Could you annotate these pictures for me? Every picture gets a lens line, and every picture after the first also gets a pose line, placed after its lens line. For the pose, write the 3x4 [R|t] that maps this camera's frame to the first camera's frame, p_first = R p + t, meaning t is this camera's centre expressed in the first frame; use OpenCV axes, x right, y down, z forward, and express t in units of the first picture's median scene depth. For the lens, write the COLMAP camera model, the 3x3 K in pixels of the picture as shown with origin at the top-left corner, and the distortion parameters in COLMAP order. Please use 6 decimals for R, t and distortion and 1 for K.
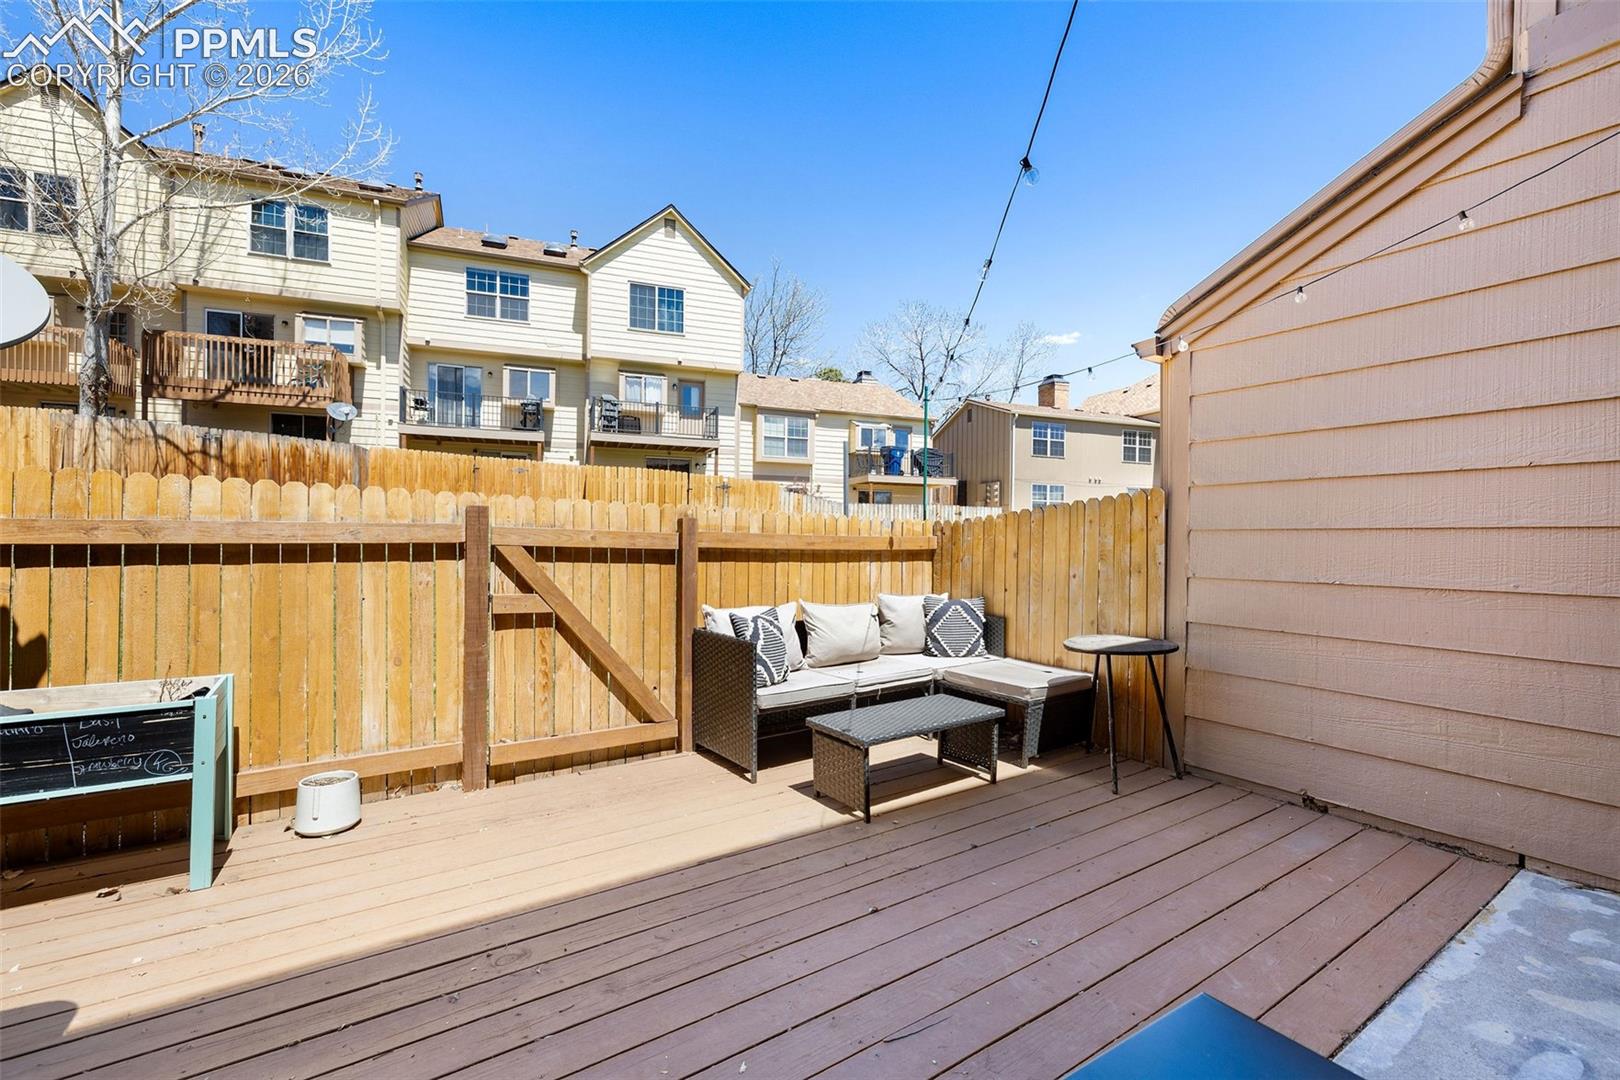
lens RADIAL K [[692.8, 0, 810.0], [0, 692.8, 540.0], [0, 0, 1]] dist [0.000337, -0.000074]
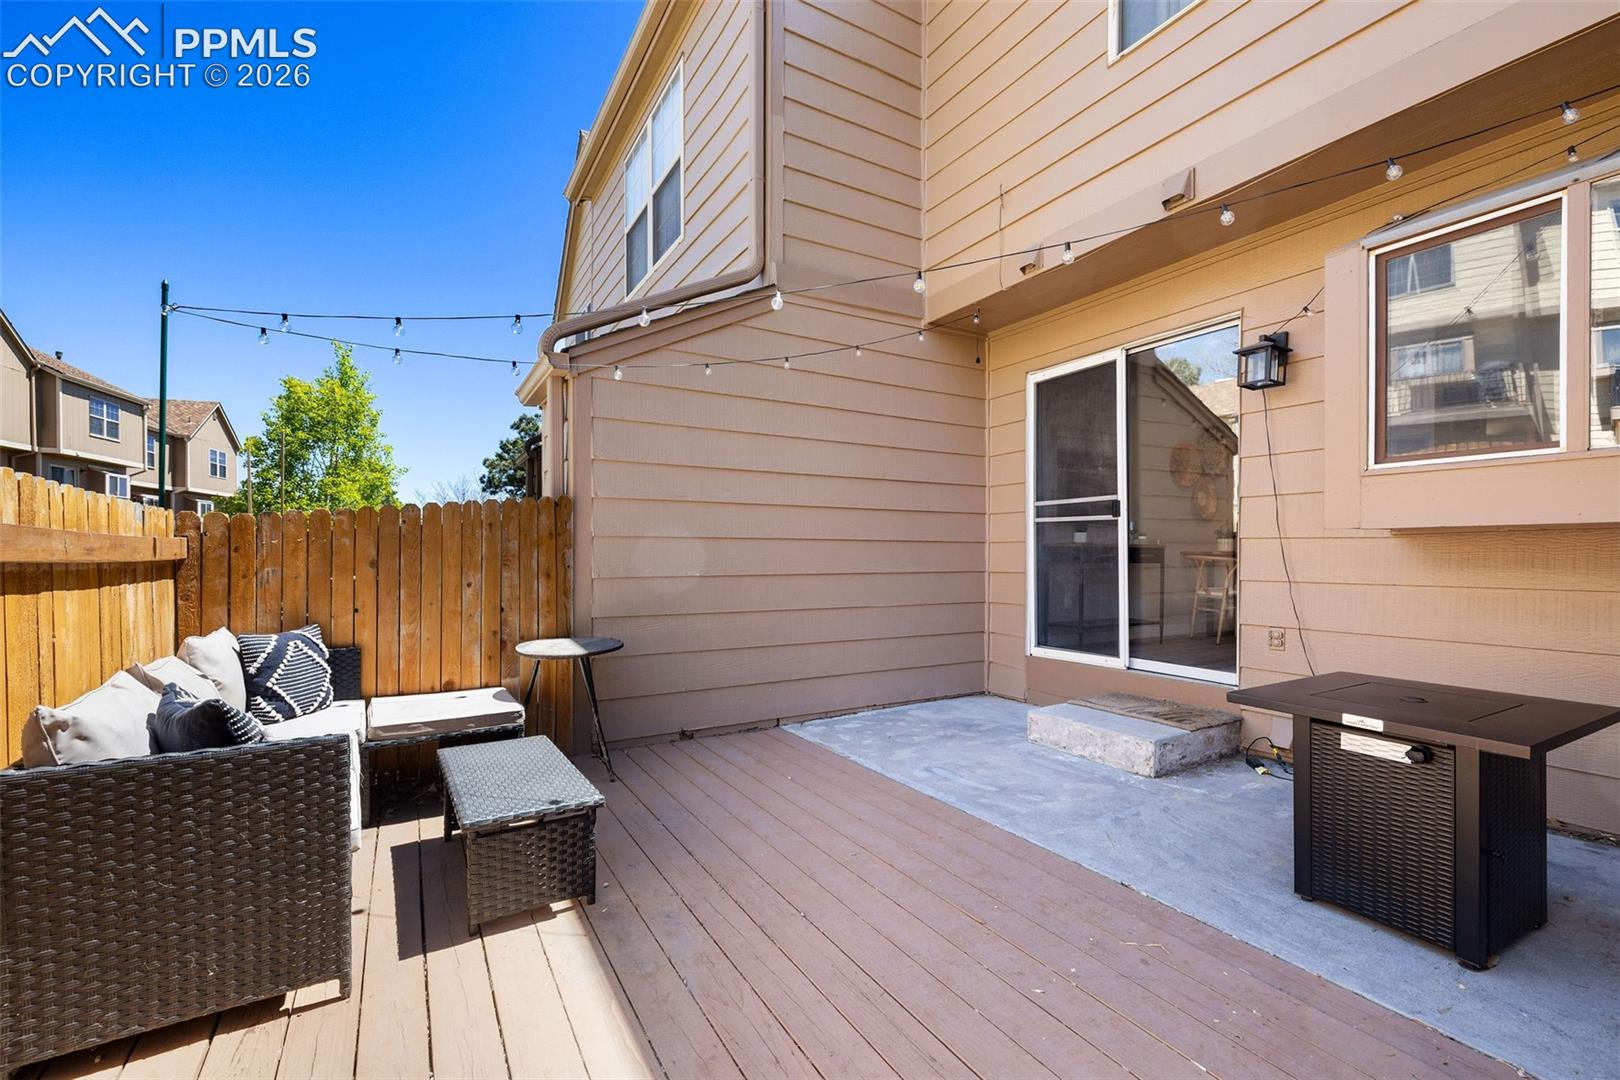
lens RADIAL K [[692.8, 0, 810.0], [0, 692.8, 540.0], [0, 0, 1]] dist [0.000337, -0.000074]
pose [[0.054706, 0.011131, 0.998440, -0.646659], [-0.000181, 0.999938, -0.011138, 0.004484], [-0.998502, 0.000429, 0.054704, 0.665815]]
